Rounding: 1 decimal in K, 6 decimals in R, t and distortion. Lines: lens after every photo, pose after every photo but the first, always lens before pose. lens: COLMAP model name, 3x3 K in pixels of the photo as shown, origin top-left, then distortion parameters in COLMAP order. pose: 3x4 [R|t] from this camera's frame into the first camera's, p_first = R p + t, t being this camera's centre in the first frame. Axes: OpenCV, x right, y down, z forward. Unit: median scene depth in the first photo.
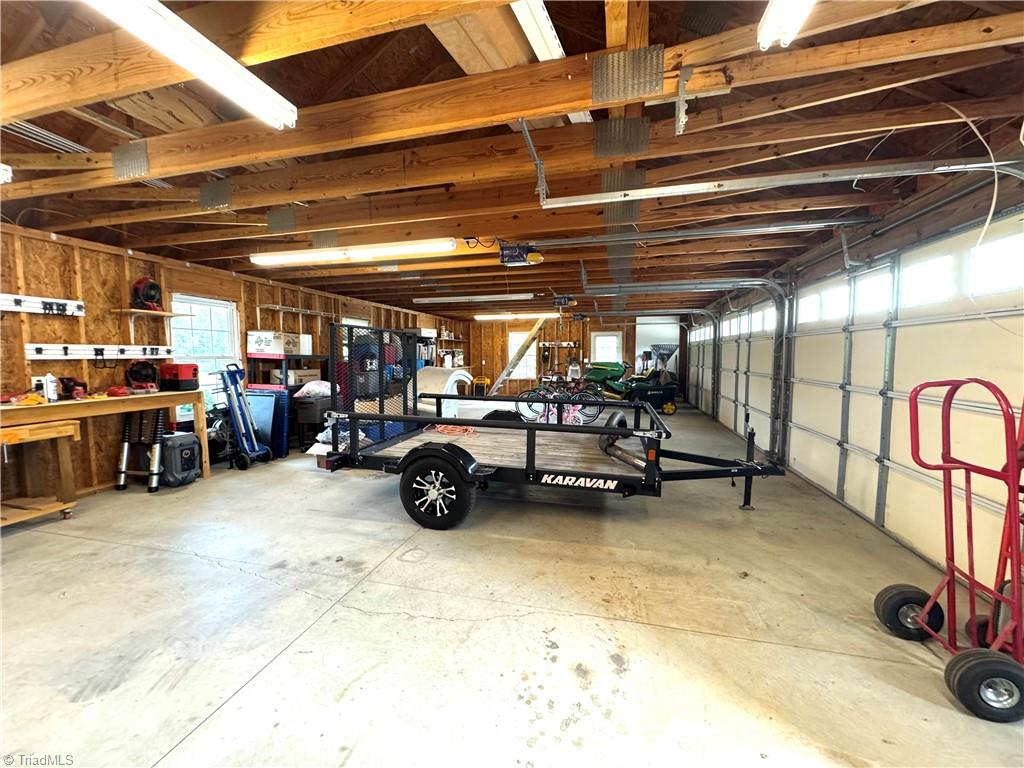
lens RADIAL K [[413.8, 0, 507.6], [0, 413.8, 384.4], [0, 0, 1]] dist [-0.000421, 0.000074]
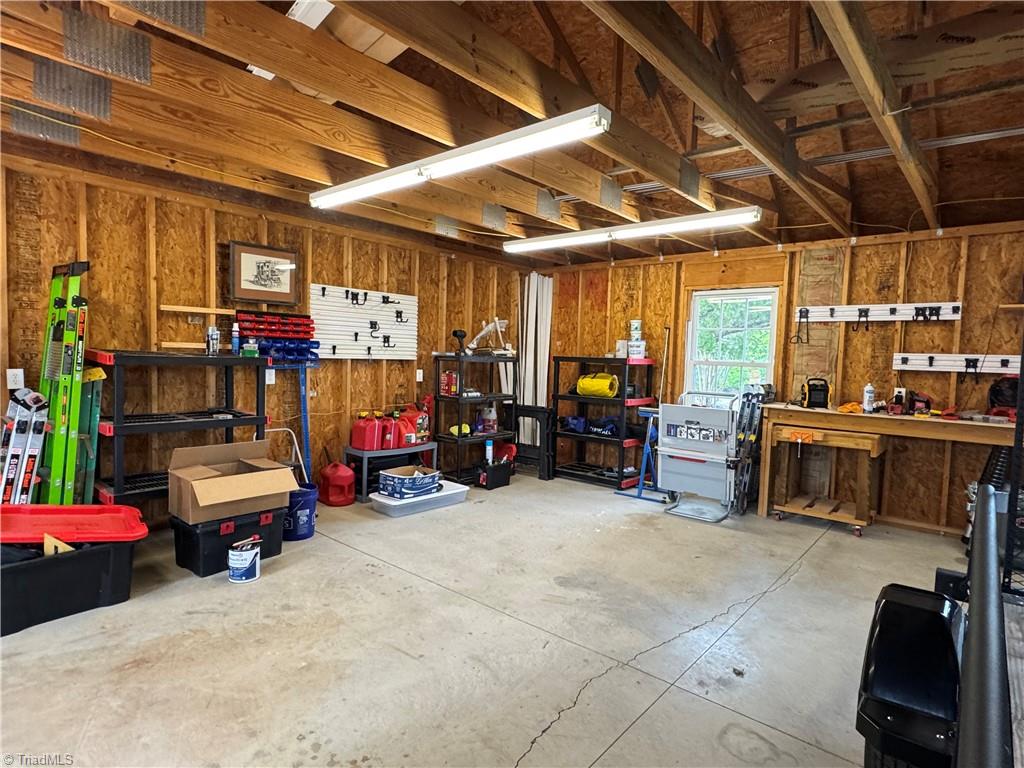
lens RADIAL K [[563.4, 0, 511.5], [0, 563.4, 386.5], [0, 0, 1]] dist [0.003391, 0.000274]
pose [[-0.437161, 0.043035, -0.898353, 0.397469], [-0.093654, 0.991246, 0.093060, -0.057015], [0.894494, 0.124816, -0.429304, 0.736027]]
